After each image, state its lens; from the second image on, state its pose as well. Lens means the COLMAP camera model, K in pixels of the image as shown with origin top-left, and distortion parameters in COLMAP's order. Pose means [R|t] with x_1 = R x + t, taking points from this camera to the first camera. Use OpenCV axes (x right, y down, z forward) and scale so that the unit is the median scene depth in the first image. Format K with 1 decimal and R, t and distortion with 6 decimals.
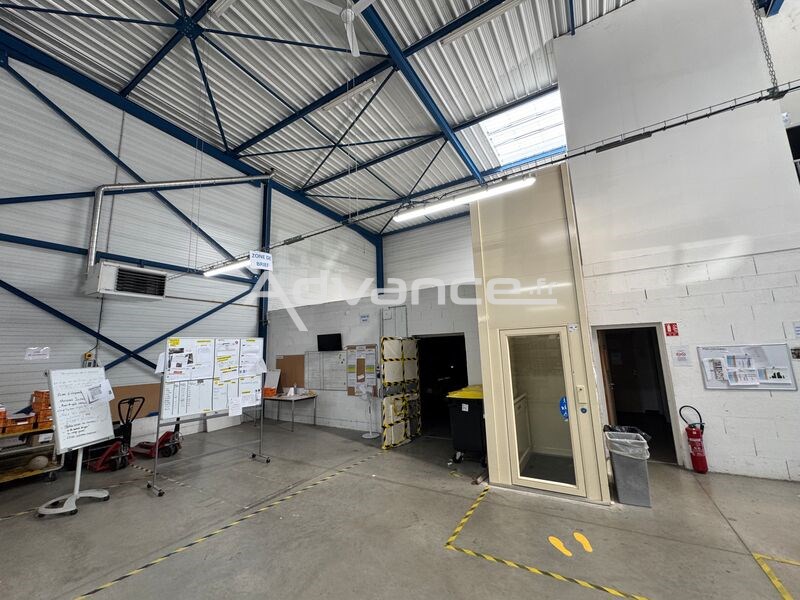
lens RADIAL K [[318.2, 0, 401.8], [0, 318.2, 299.3], [0, 0, 1]] dist [-0.003581, 0.000234]
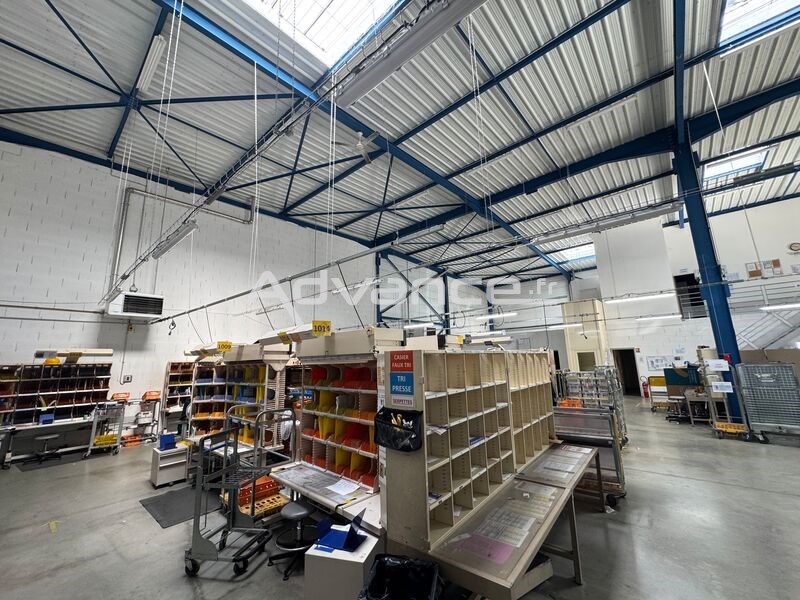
lens RADIAL K [[318.2, 0, 401.8], [0, 318.2, 299.3], [0, 0, 1]] dist [-0.003581, 0.000234]
pose [[0.985071, -0.025722, -0.170217, -0.619551], [0.021252, 0.999381, -0.028028, -0.267935], [0.170832, 0.023992, 0.985008, -1.796803]]
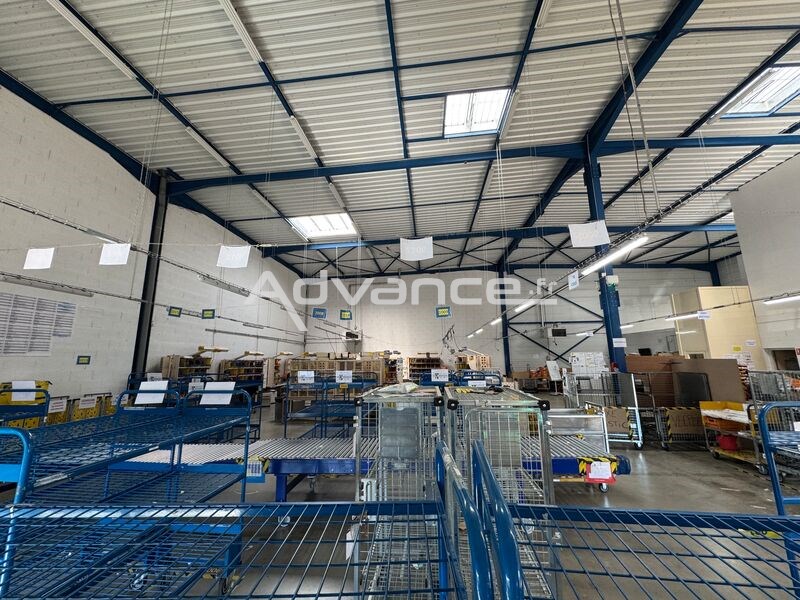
lens RADIAL K [[318.2, 0, 401.8], [0, 318.2, 299.3], [0, 0, 1]] dist [-0.003581, 0.000234]
pose [[0.447157, -0.138683, -0.883639, 1.226468], [0.142169, 0.986368, -0.082863, -0.332399], [0.883084, -0.088574, 0.460778, -1.688817]]
